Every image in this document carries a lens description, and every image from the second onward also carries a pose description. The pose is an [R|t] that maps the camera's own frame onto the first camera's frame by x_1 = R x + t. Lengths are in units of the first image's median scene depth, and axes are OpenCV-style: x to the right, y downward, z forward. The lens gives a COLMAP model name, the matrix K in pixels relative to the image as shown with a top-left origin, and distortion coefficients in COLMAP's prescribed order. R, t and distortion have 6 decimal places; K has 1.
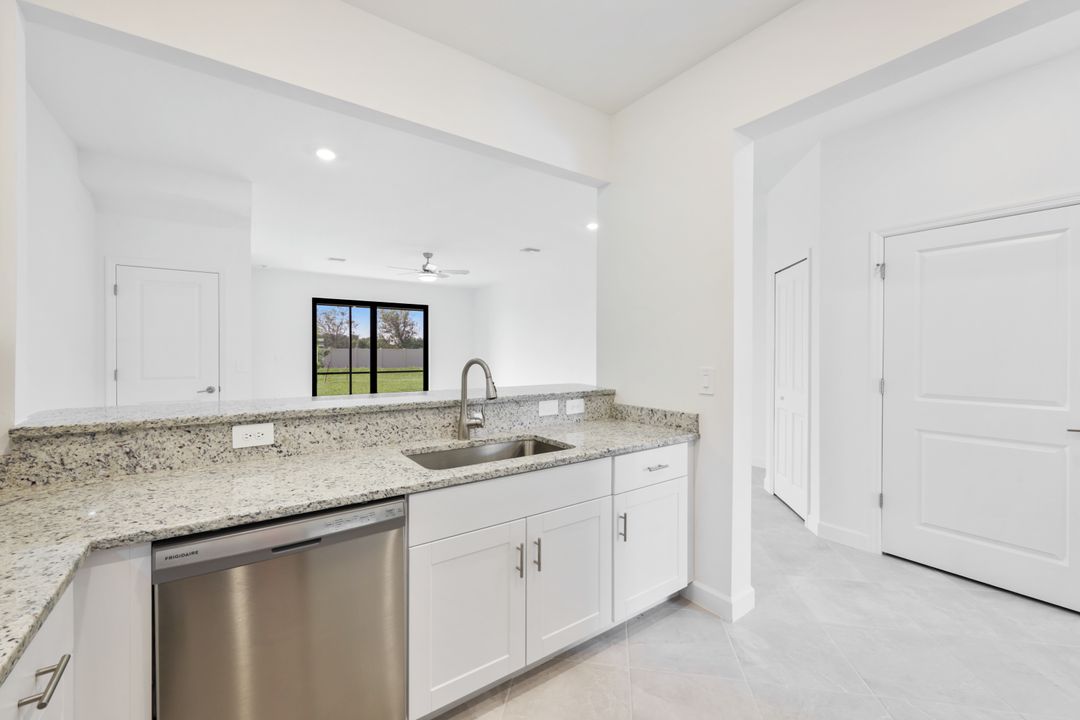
lens RADIAL K [[431.7, 0, 541.6], [0, 431.7, 355.8], [0, 0, 1]] dist [-0.003314, -0.000214]
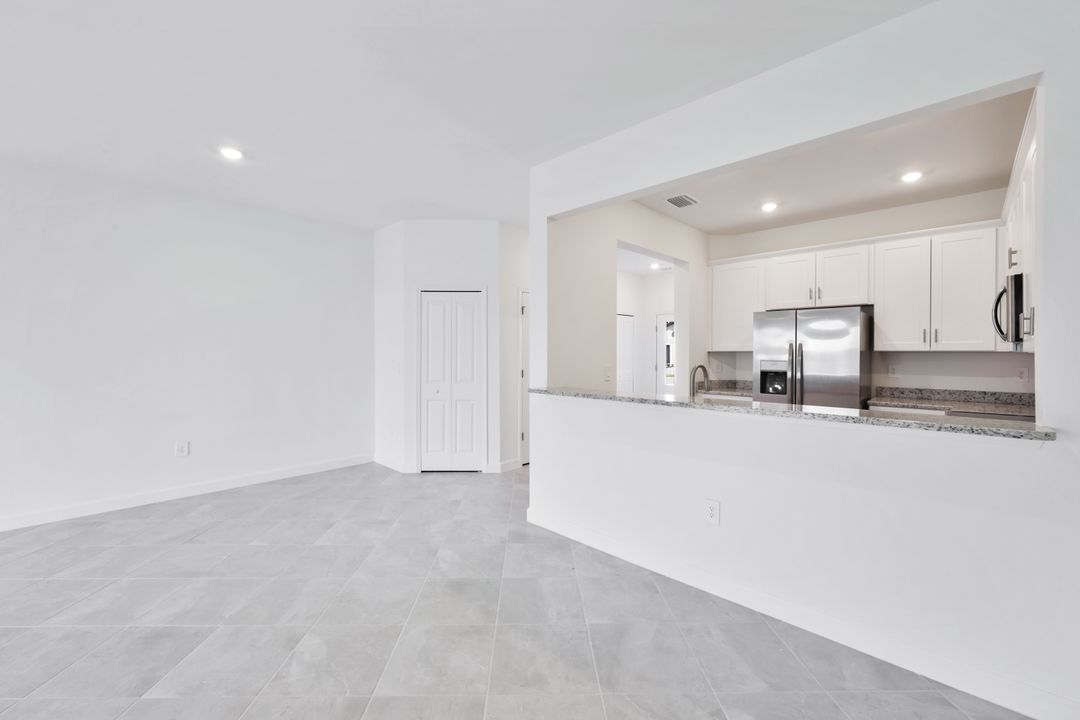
lens RADIAL K [[439.5, 0, 538.9], [0, 439.5, 354.5], [0, 0, 1]] dist [-0.001323, -0.000174]
pose [[-0.182573, -0.009090, 0.983150, -1.316554], [0.011147, 0.999874, 0.011314, -0.038492], [-0.983129, 0.013024, -0.182449, 1.552061]]
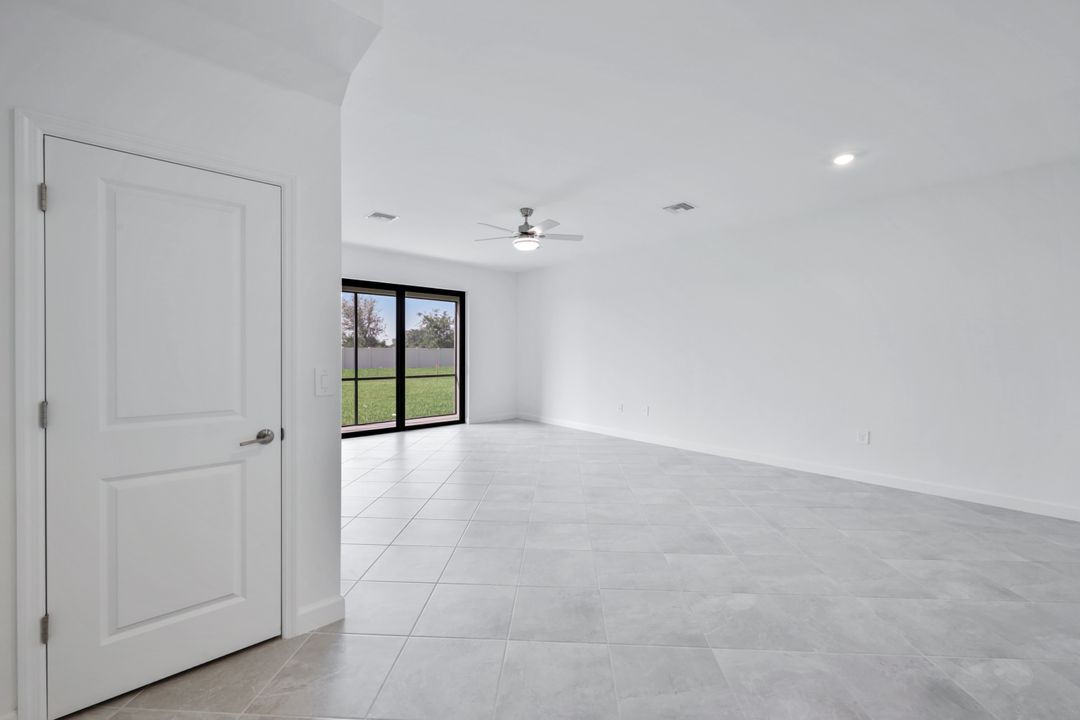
lens RADIAL K [[439.5, 0, 538.9], [0, 439.5, 354.5], [0, 0, 1]] dist [-0.001323, -0.000174]
pose [[0.993645, -0.000341, 0.112562, -0.959433], [0.000551, 0.999998, -0.001834, -0.014742], [-0.112561, 0.001884, 0.993643, 0.904146]]
